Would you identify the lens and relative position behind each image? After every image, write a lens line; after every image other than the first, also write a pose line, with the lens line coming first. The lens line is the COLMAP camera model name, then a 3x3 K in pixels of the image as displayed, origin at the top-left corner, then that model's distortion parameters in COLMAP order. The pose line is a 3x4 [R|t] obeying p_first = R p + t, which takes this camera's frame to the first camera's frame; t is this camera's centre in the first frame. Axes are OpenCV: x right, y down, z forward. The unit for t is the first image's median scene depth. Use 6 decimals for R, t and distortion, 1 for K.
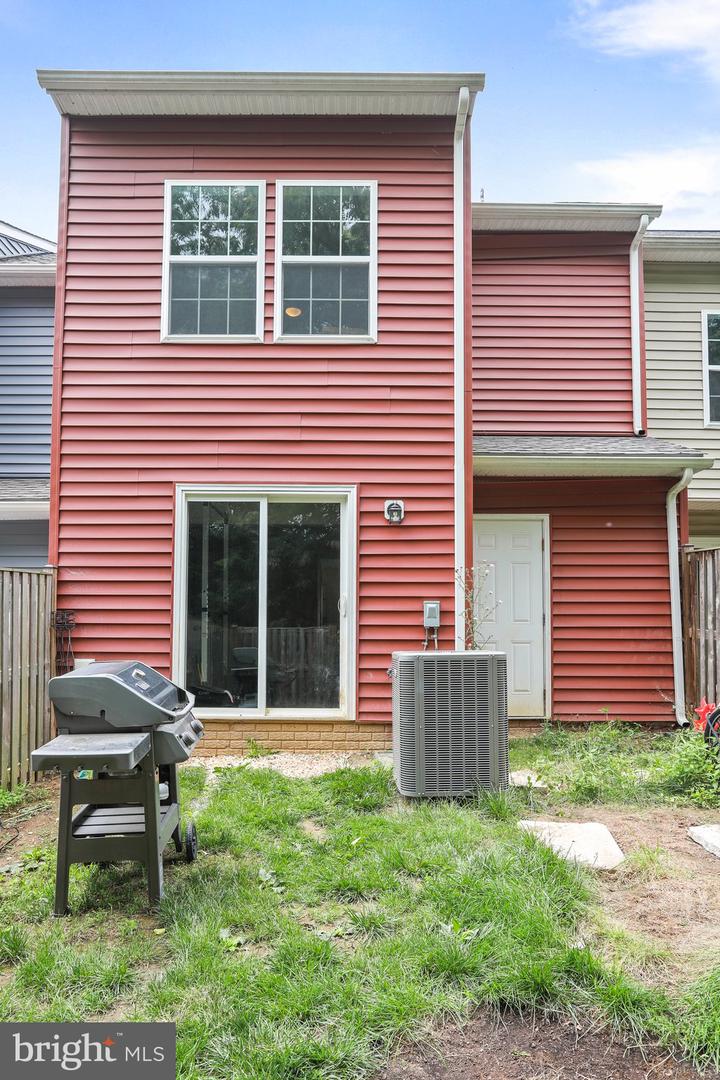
lens RADIAL K [[676.3, 0, 360.3], [0, 676.3, 601.2], [0, 0, 1]] dist [-0.034827, 0.022100]
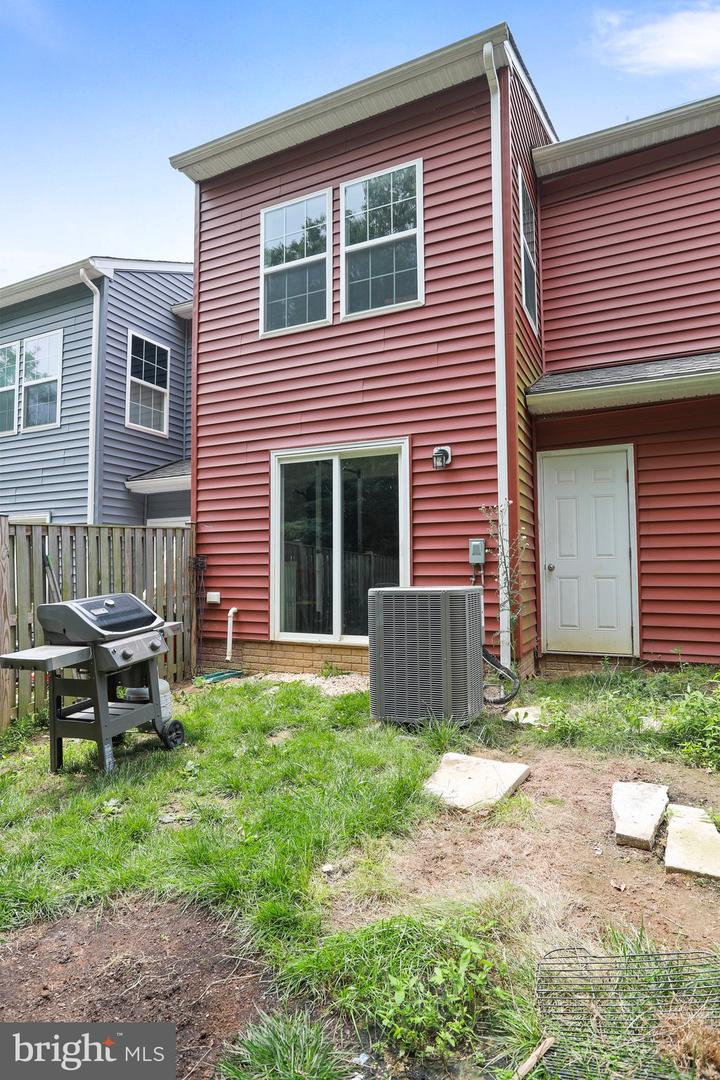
lens RADIAL K [[596.6, 0, 360.0], [0, 596.6, 540.0], [0, 0, 1]] dist [-0.037048, 0.024791]
pose [[0.899098, -0.032755, -0.436521, 0.341259], [0.030918, 0.999458, -0.011314, 0.006363], [0.436655, -0.003324, 0.899623, 0.084619]]
